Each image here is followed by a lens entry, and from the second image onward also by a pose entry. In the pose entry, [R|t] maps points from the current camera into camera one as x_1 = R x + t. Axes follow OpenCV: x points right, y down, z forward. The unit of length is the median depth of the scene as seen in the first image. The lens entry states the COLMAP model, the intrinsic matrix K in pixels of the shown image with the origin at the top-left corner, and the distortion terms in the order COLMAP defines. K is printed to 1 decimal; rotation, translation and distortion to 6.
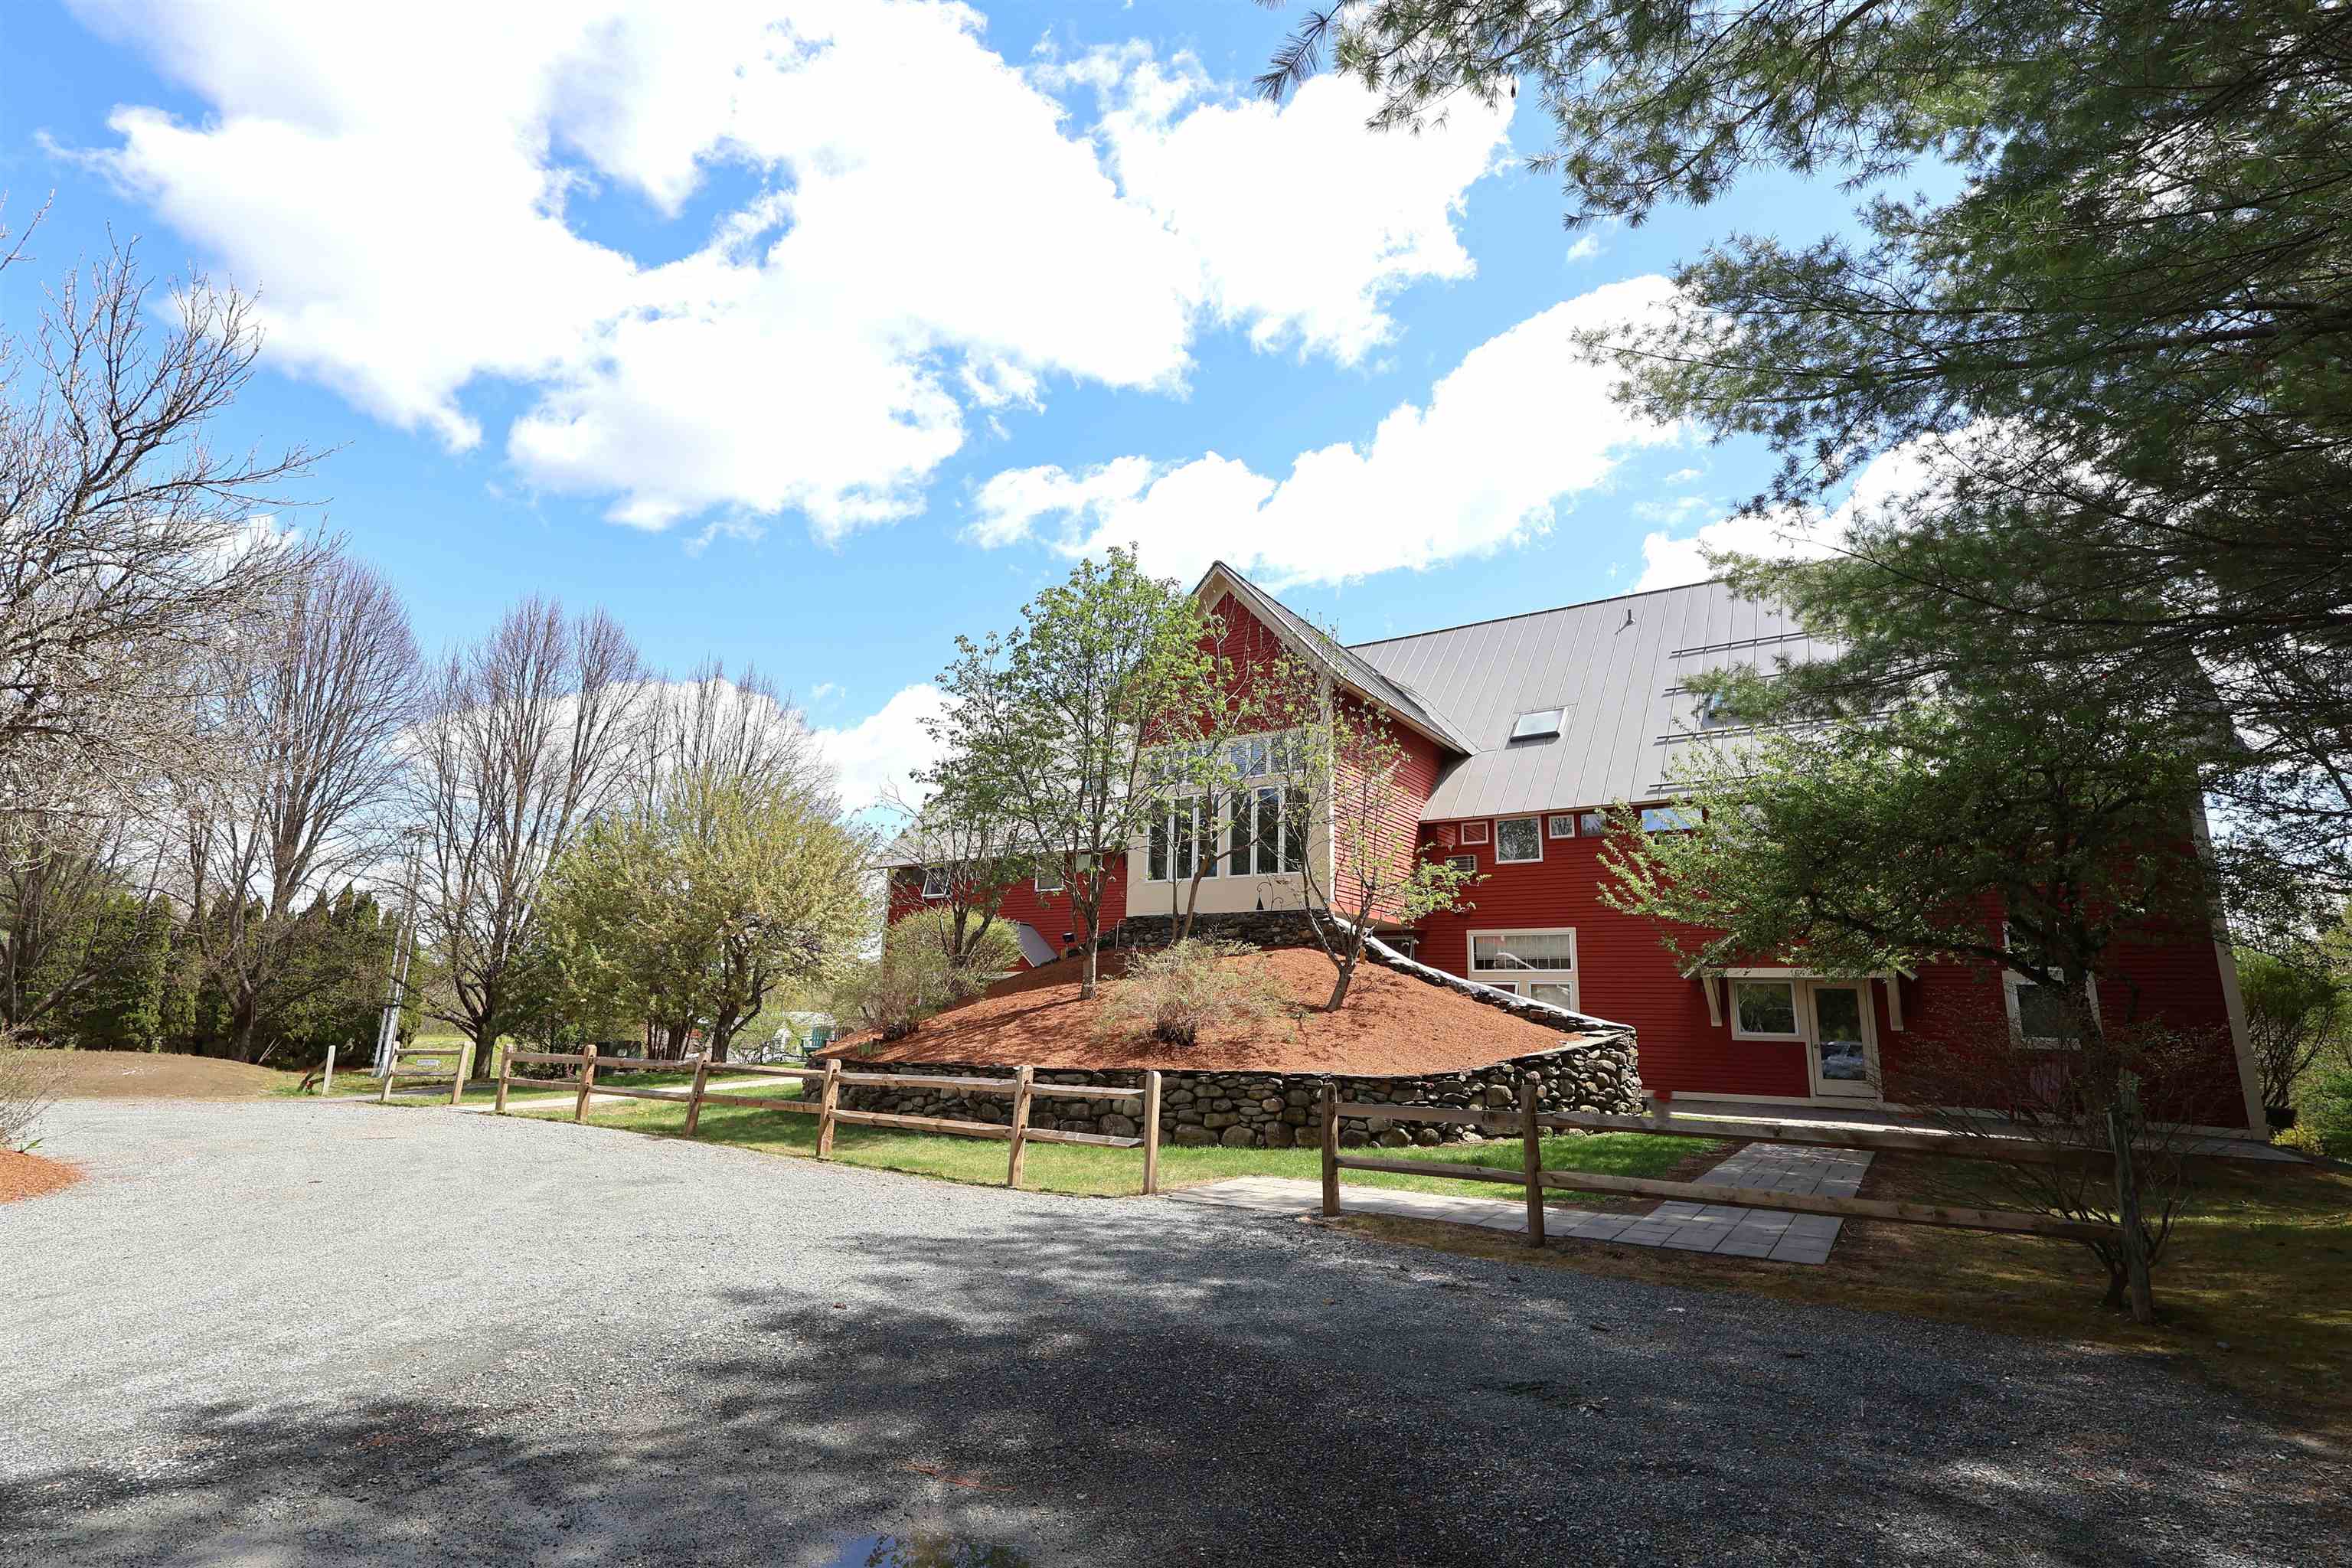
lens RADIAL K [[1095.6, 0, 1176.0], [0, 1095.6, 784.0], [0, 0, 1]] dist [0.002009, -0.000690]
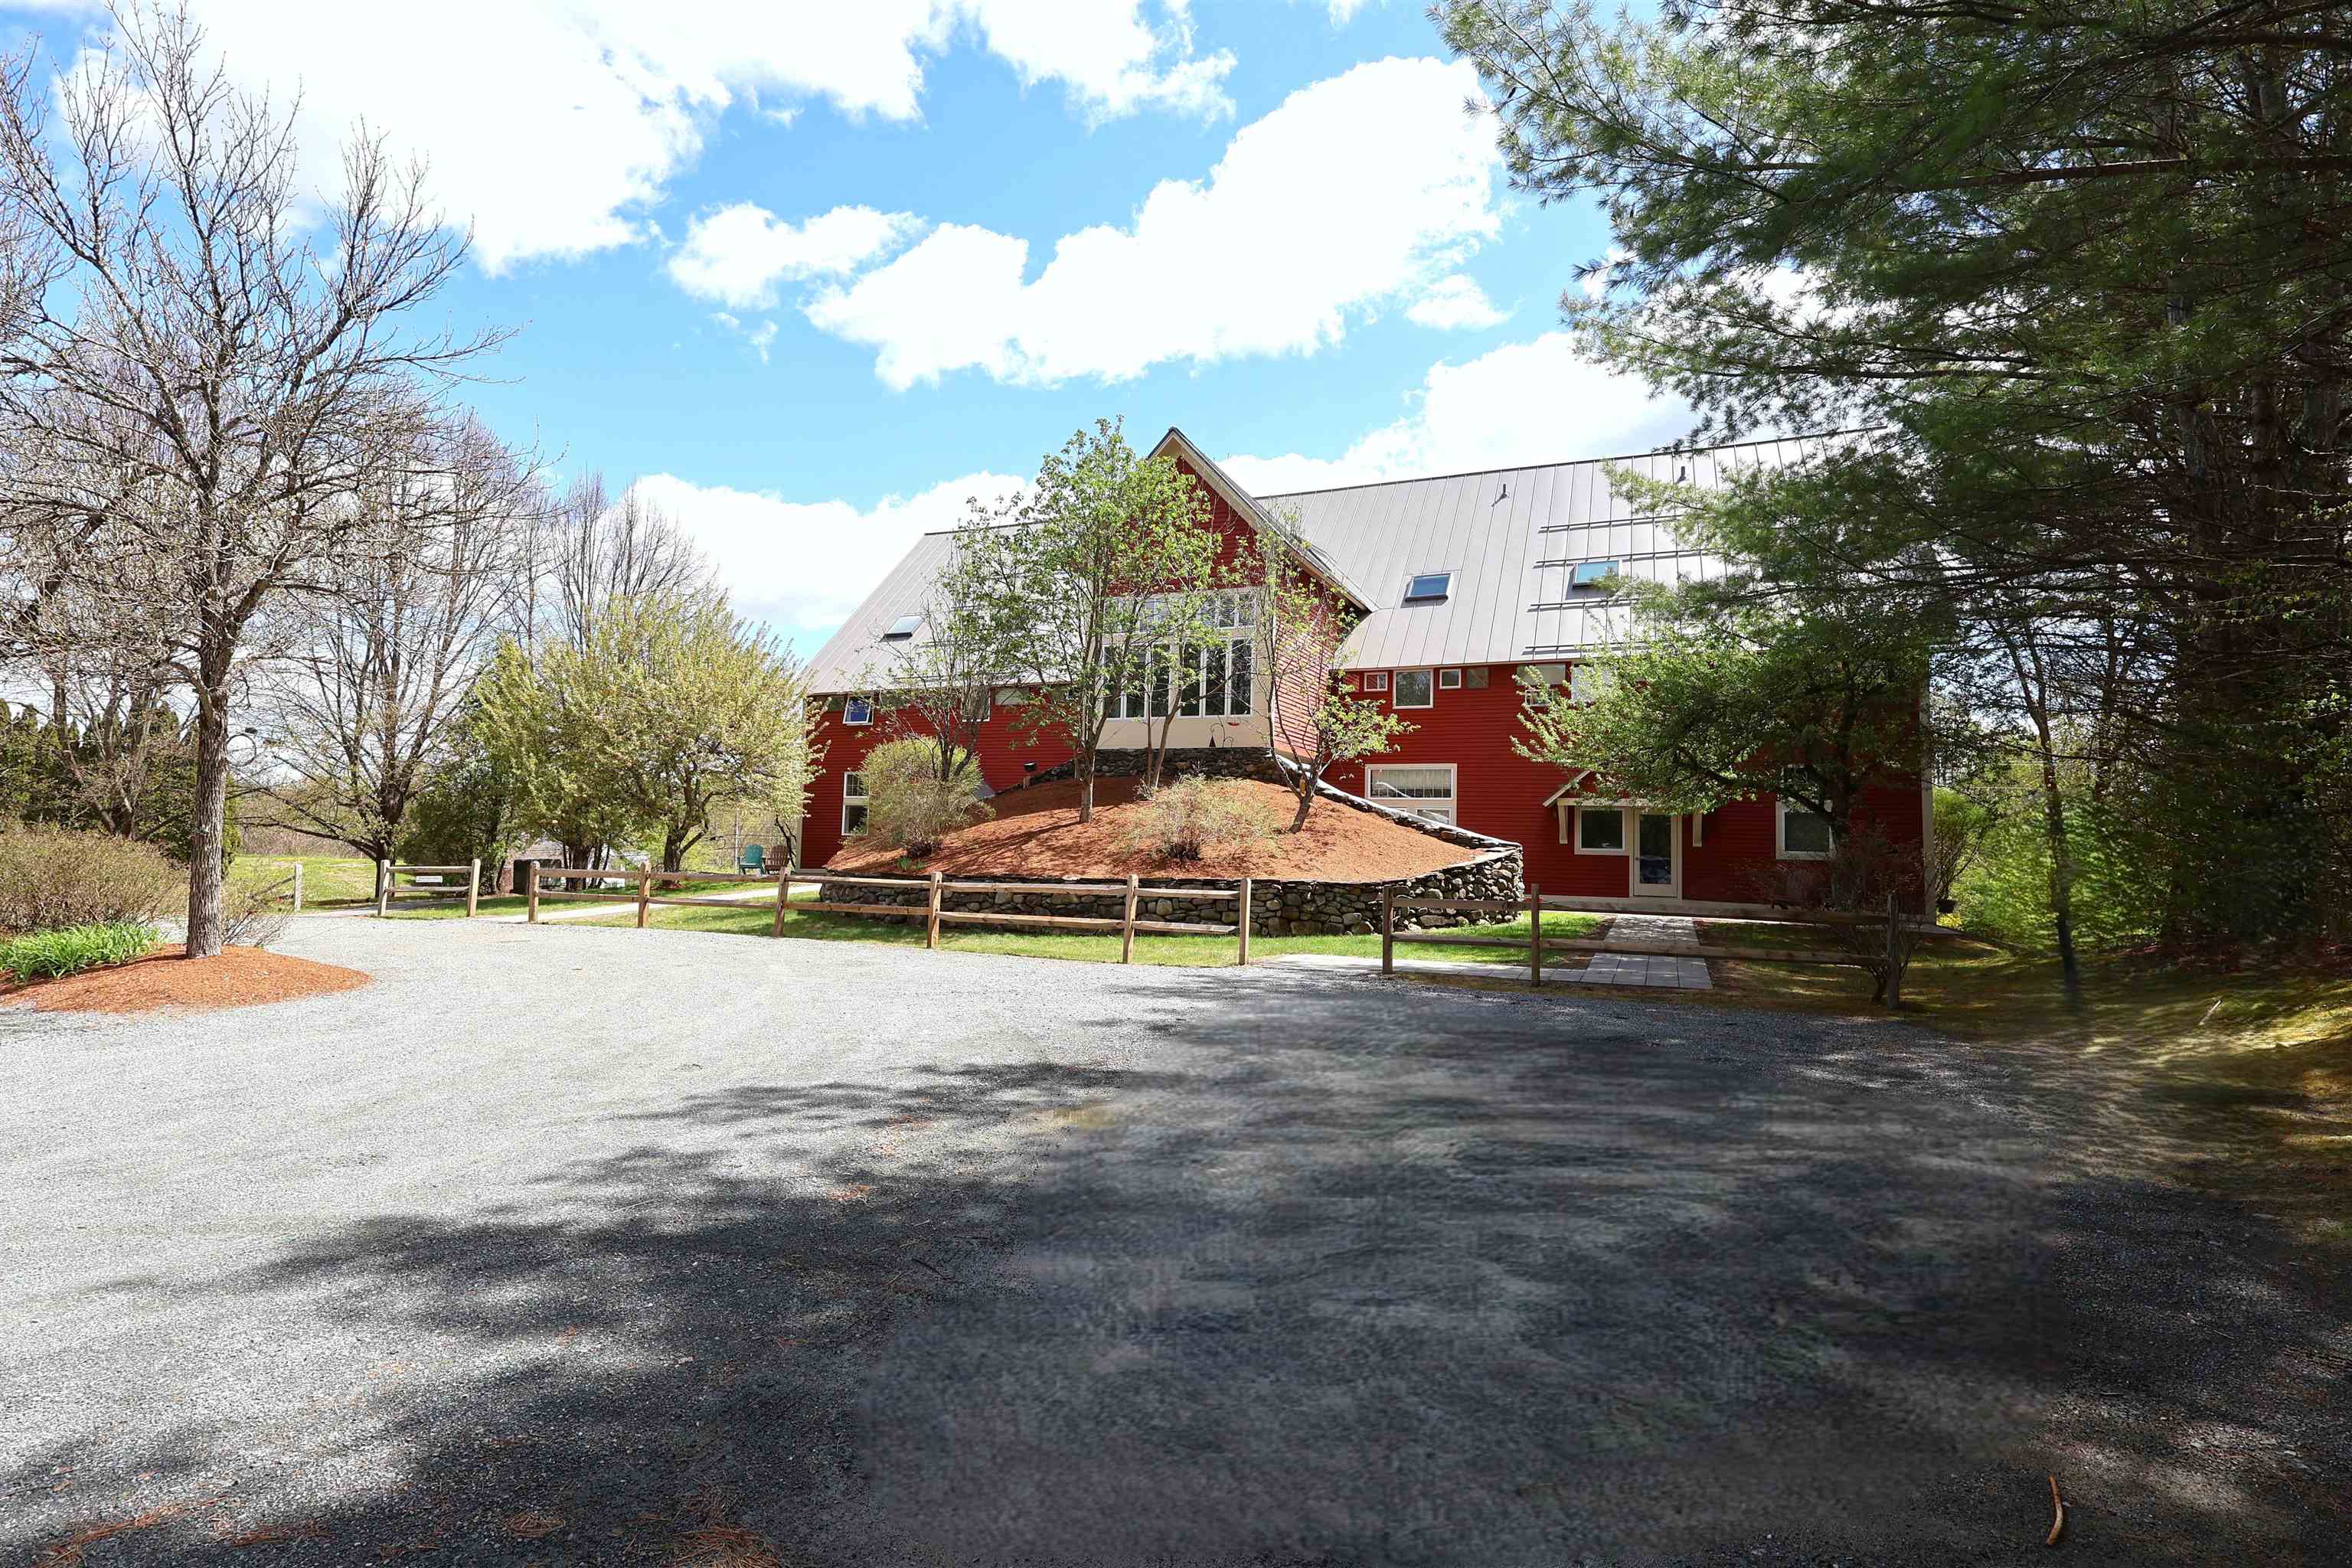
lens RADIAL K [[1095.6, 0, 1176.0], [0, 1095.6, 784.0], [0, 0, 1]] dist [0.002009, -0.000690]
pose [[0.984801, 0.008585, 0.173475, -0.193849], [-0.036623, 0.986585, 0.159085, -0.035816], [-0.169782, -0.163020, 0.971905, -0.157781]]
